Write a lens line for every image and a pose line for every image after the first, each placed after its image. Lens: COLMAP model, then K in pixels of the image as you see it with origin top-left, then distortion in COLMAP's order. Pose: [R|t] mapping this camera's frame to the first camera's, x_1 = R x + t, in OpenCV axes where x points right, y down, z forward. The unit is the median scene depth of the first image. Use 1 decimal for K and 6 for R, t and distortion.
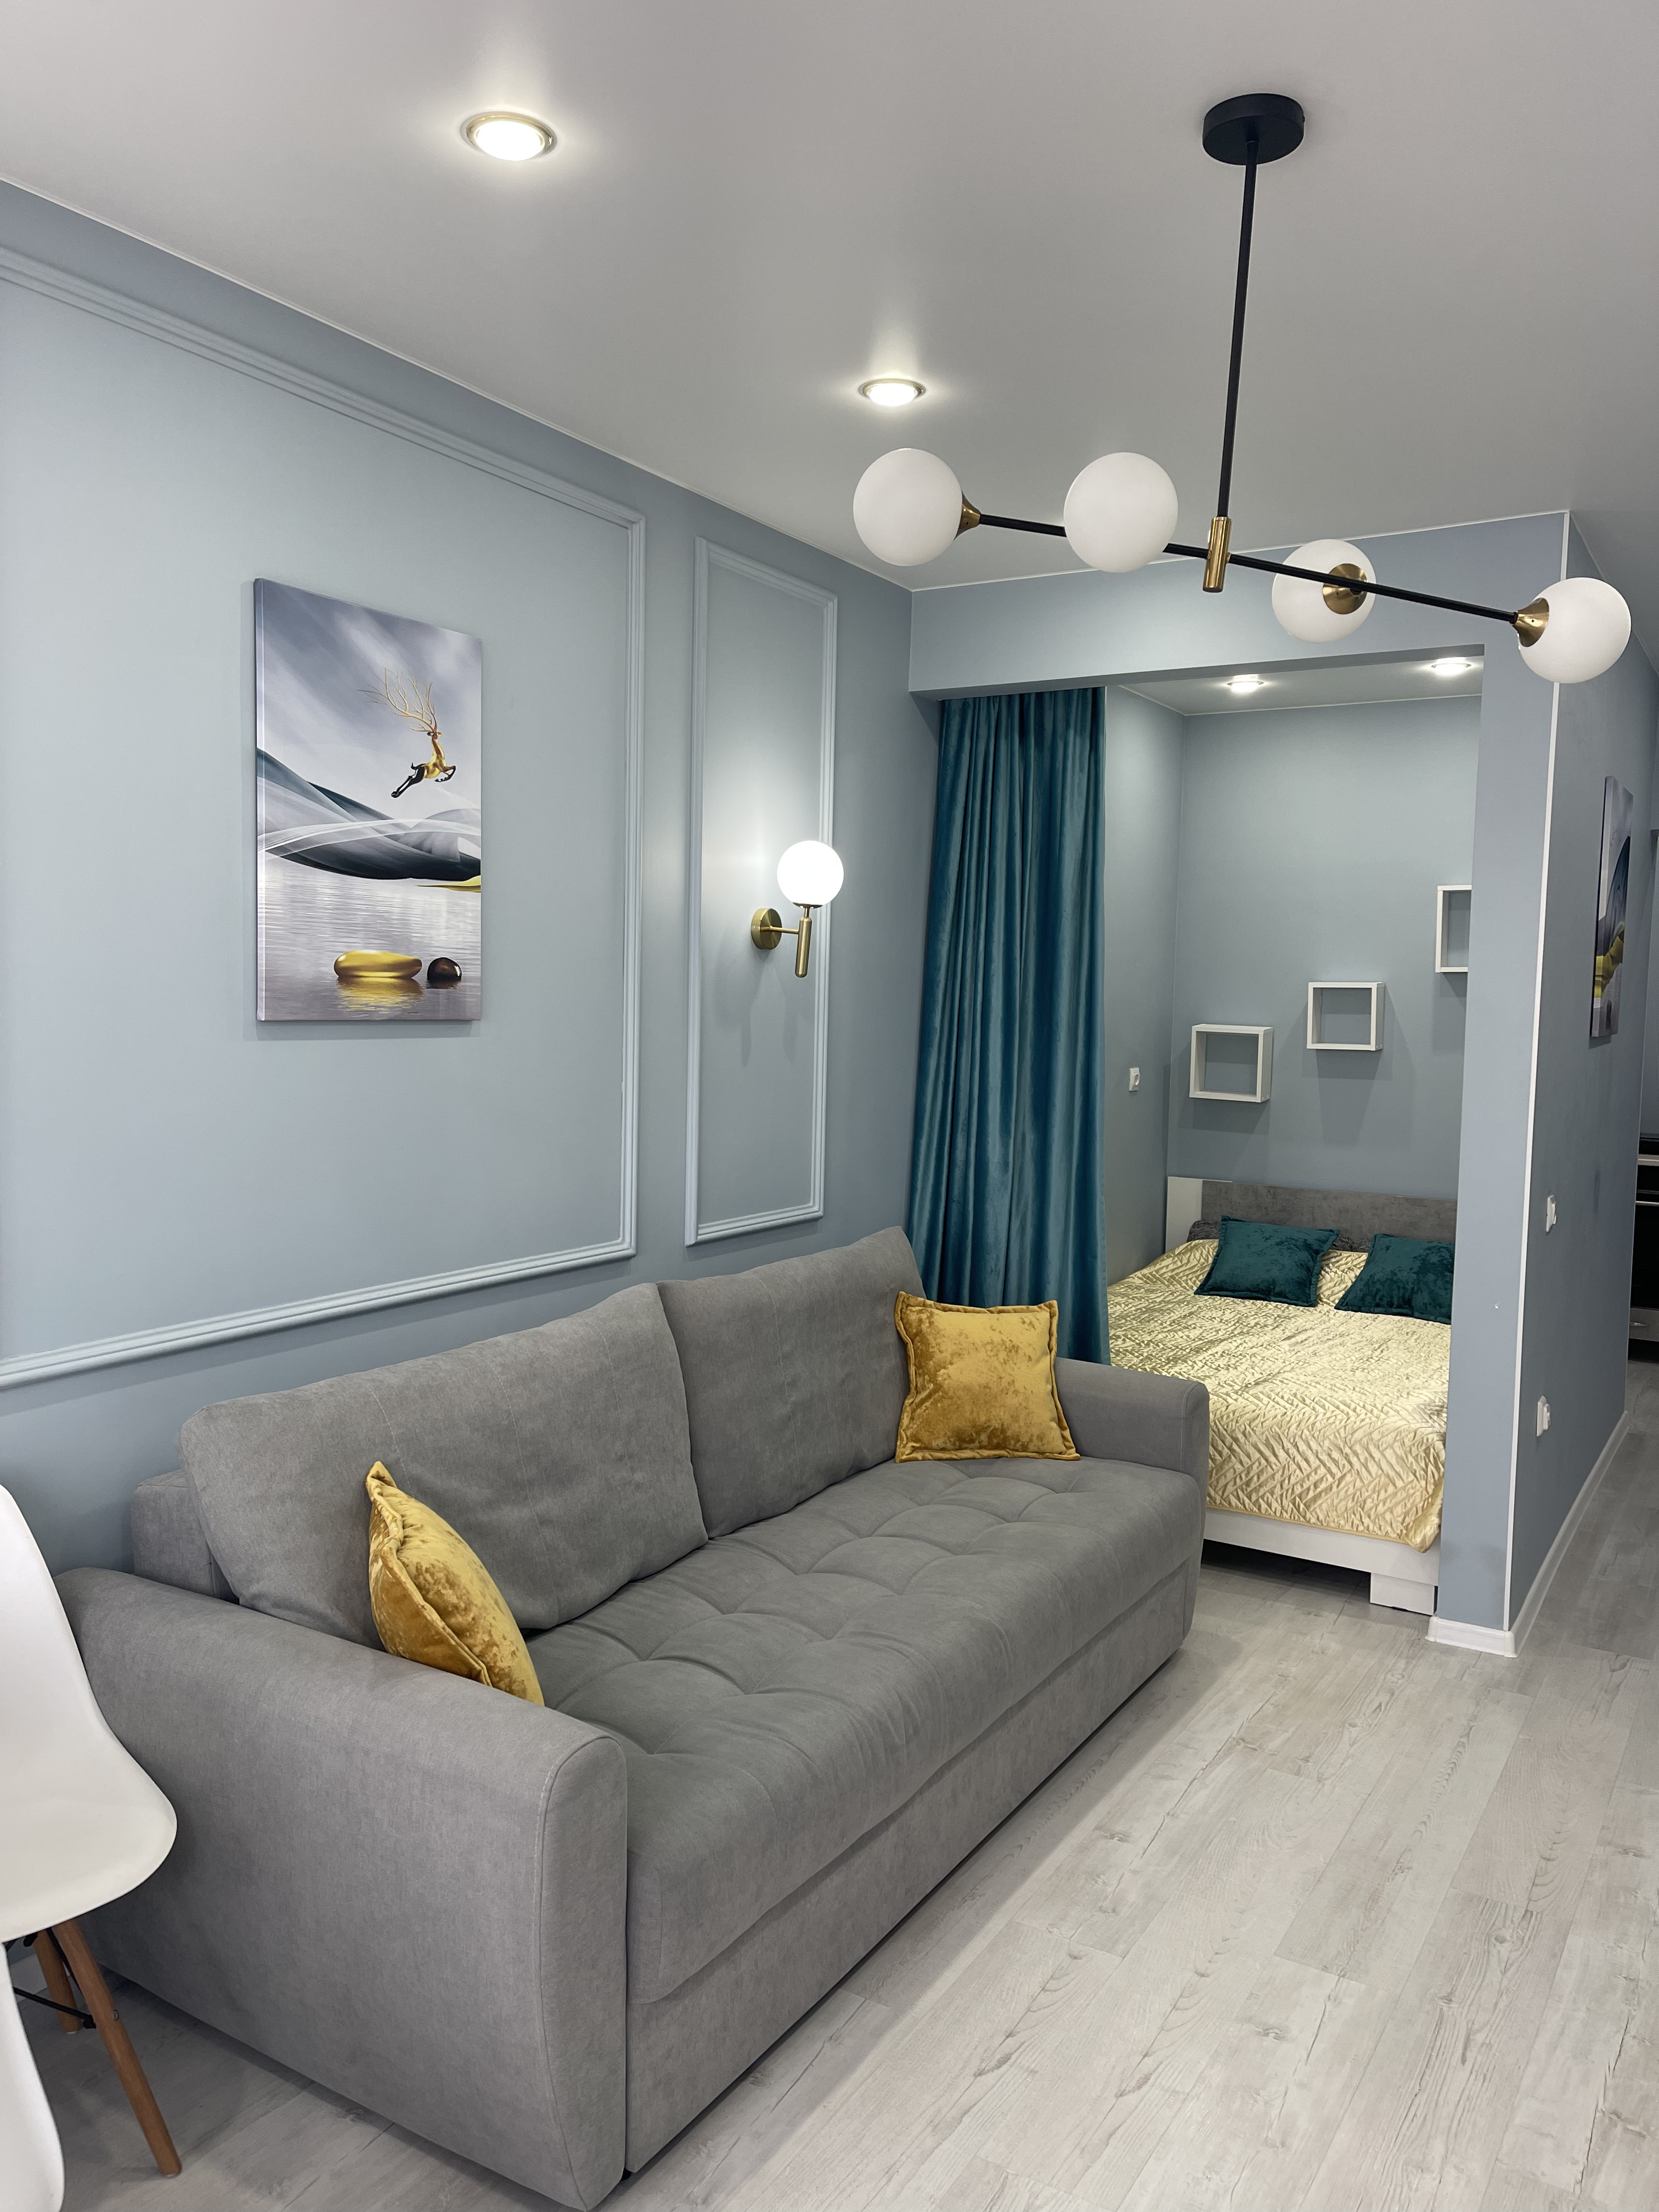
lens RADIAL K [[1704.1, 0, 829.0], [0, 1704.1, 1124.5], [0, 0, 1]] dist [0.048699, -0.064446]
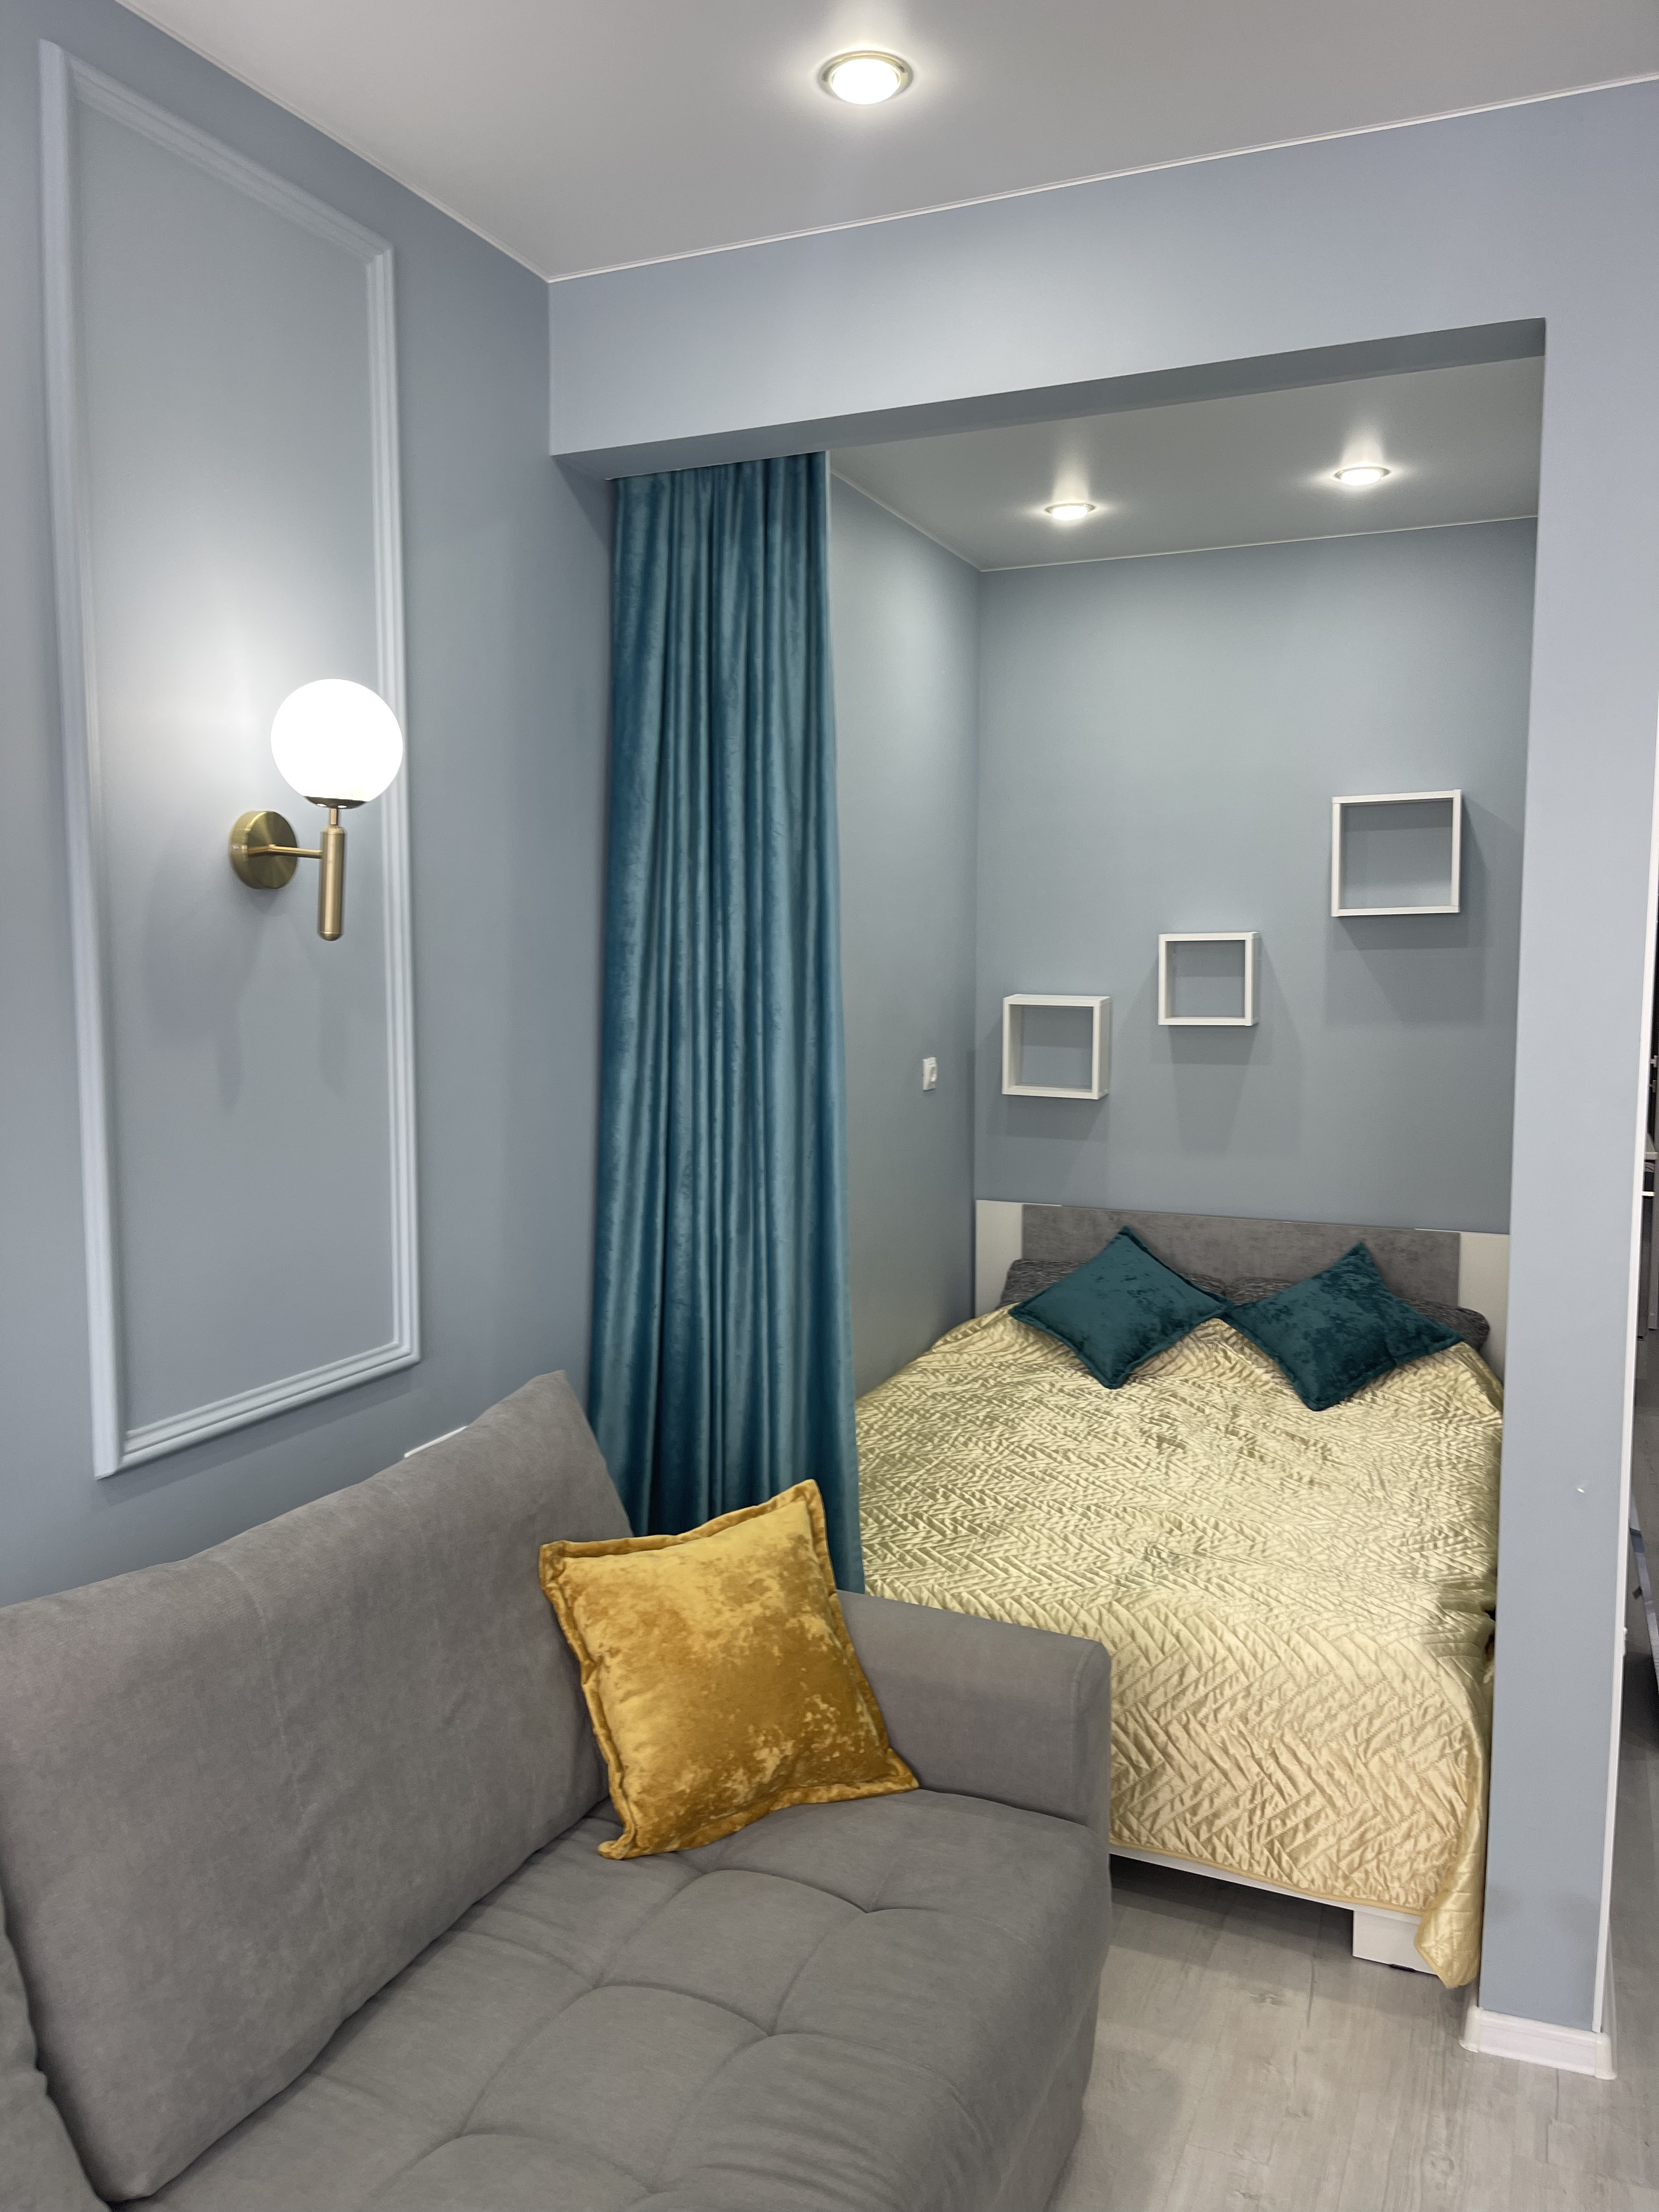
lens RADIAL K [[1704.1, 0, 832.4], [0, 1704.1, 1105.5], [0, 0, 1]] dist [0.048699, -0.064446]
pose [[0.989665, -0.037503, 0.138410, 0.060722], [0.036174, 0.999272, 0.012106, -0.037539], [-0.138764, -0.006974, 0.990301, 0.466565]]
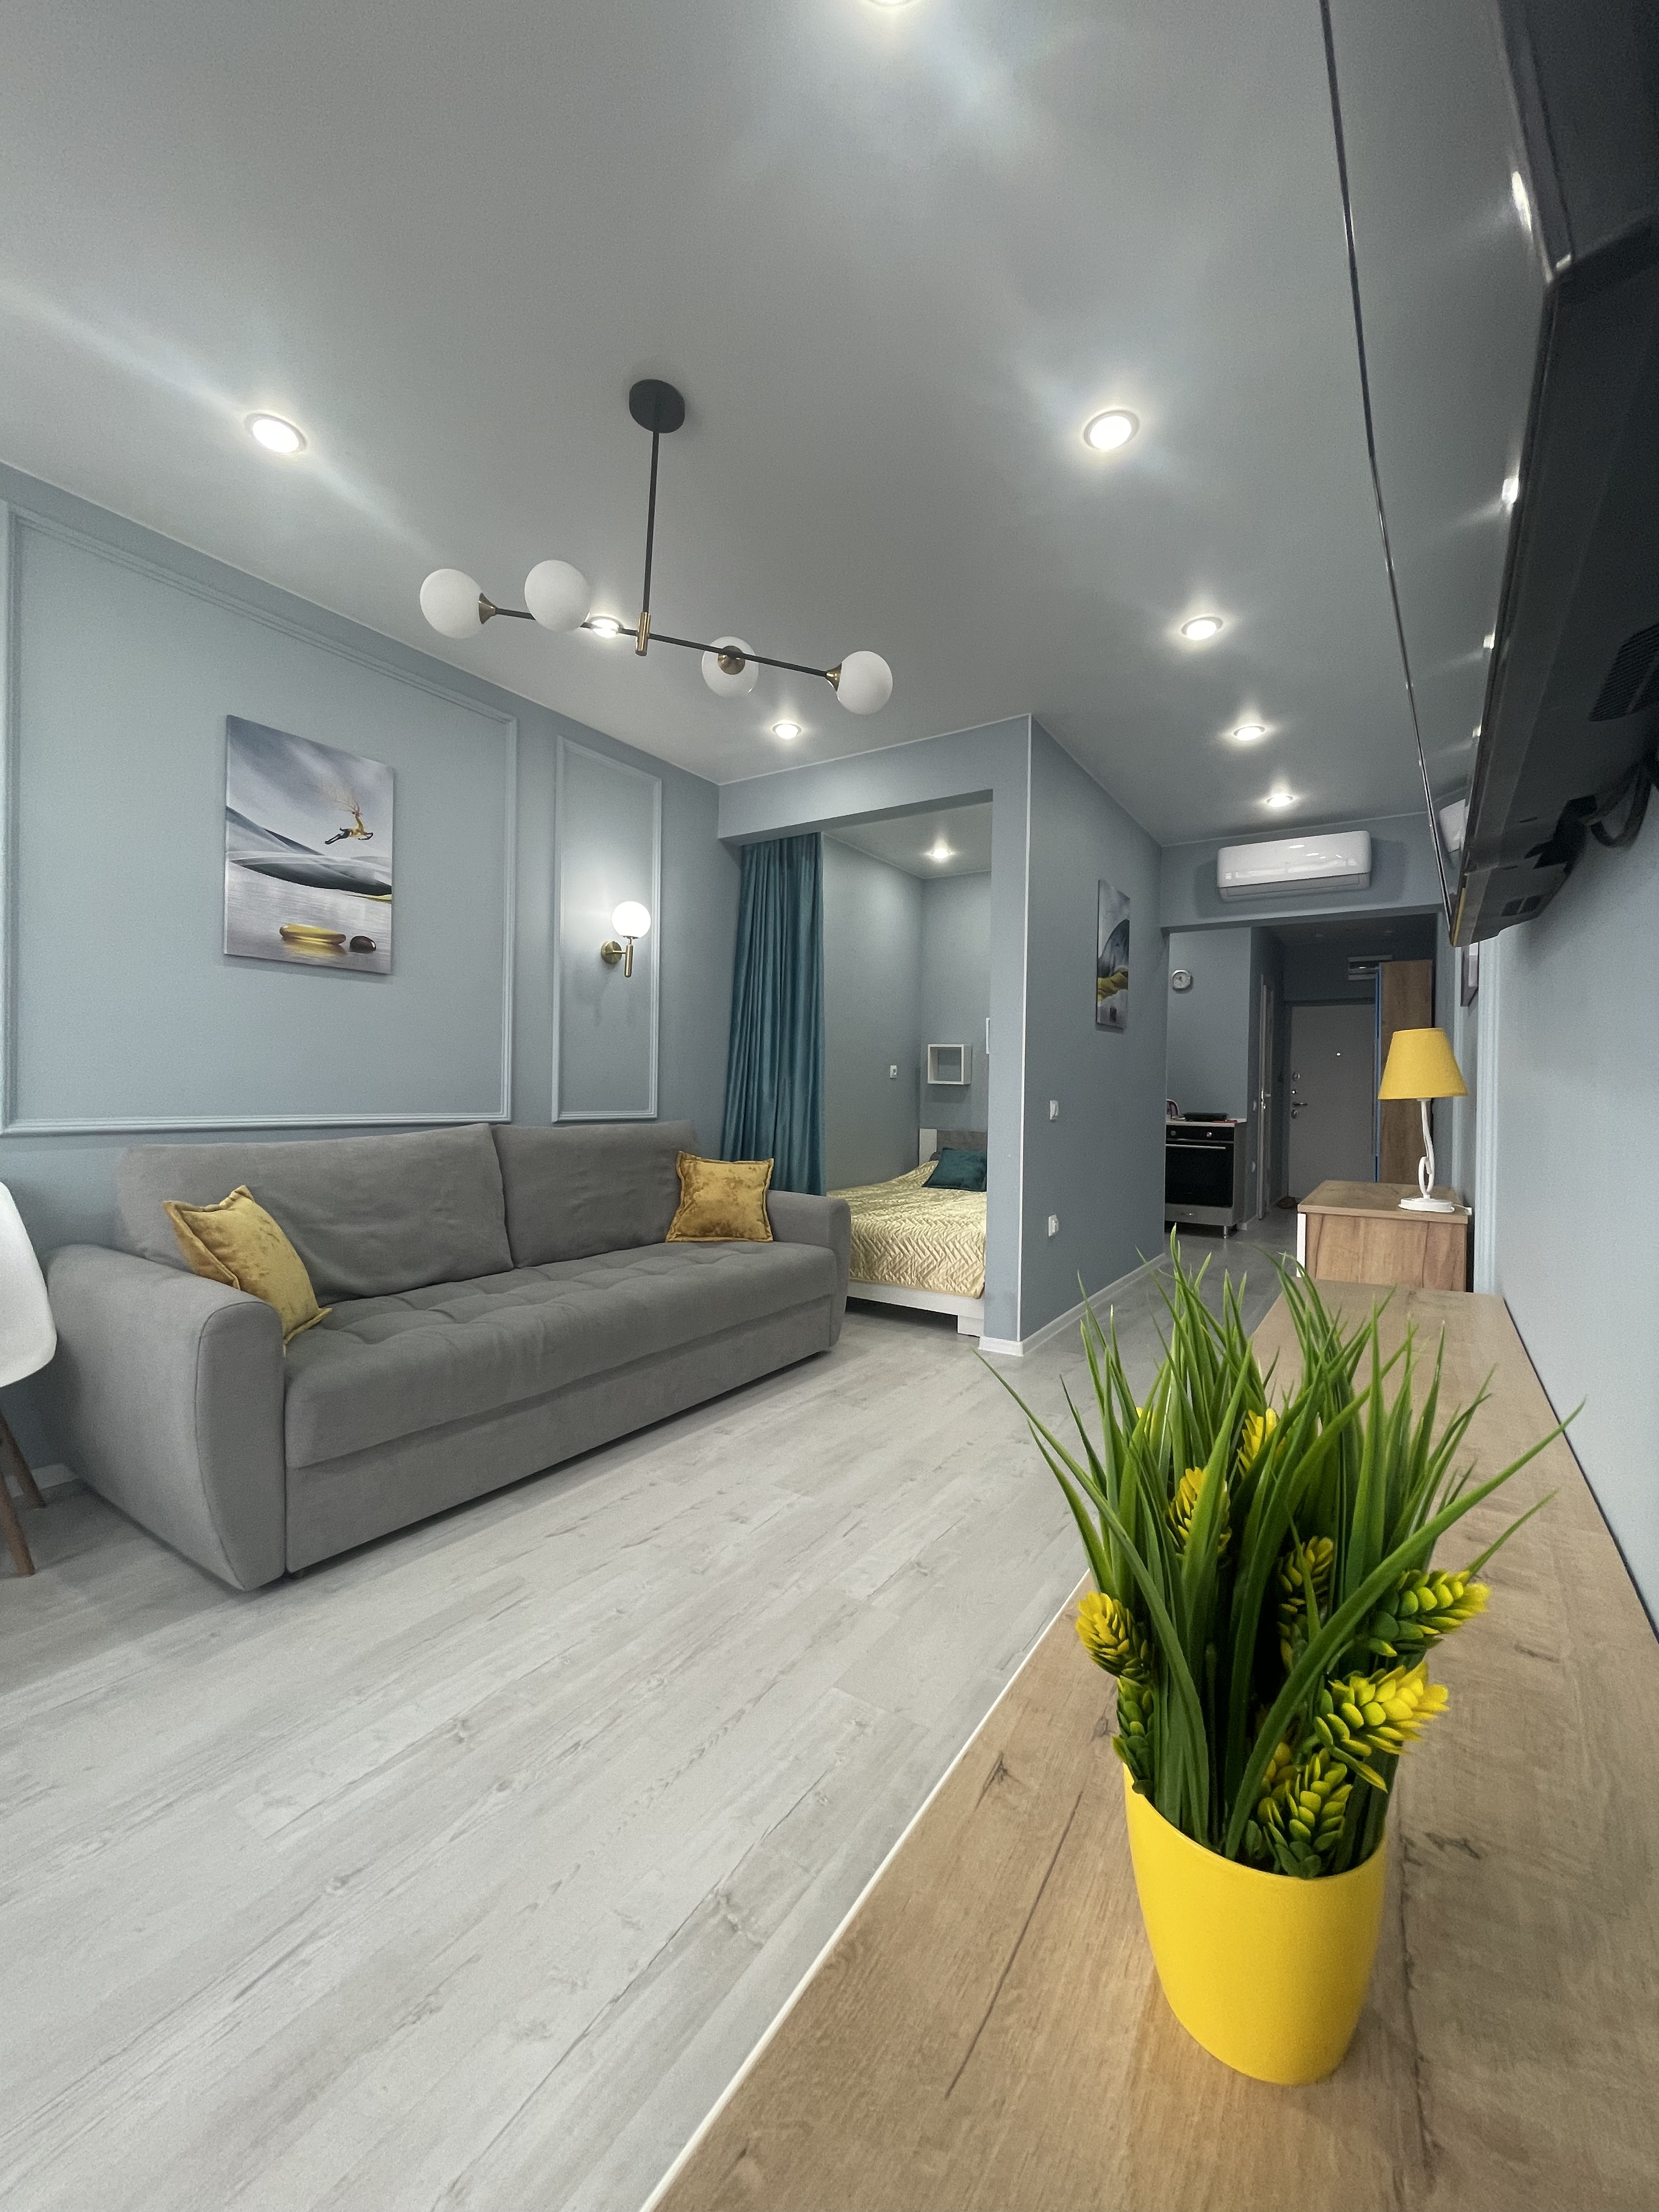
lens RADIAL K [[910.6, 0, 833.5], [0, 910.6, 1098.5], [0, 0, 1]] dist [-0.003142, 0.000792]
pose [[0.999461, -0.006199, -0.032229, 0.234253], [0.003925, 0.997529, -0.070146, 0.110957], [0.032584, 0.069982, 0.997016, 0.054181]]
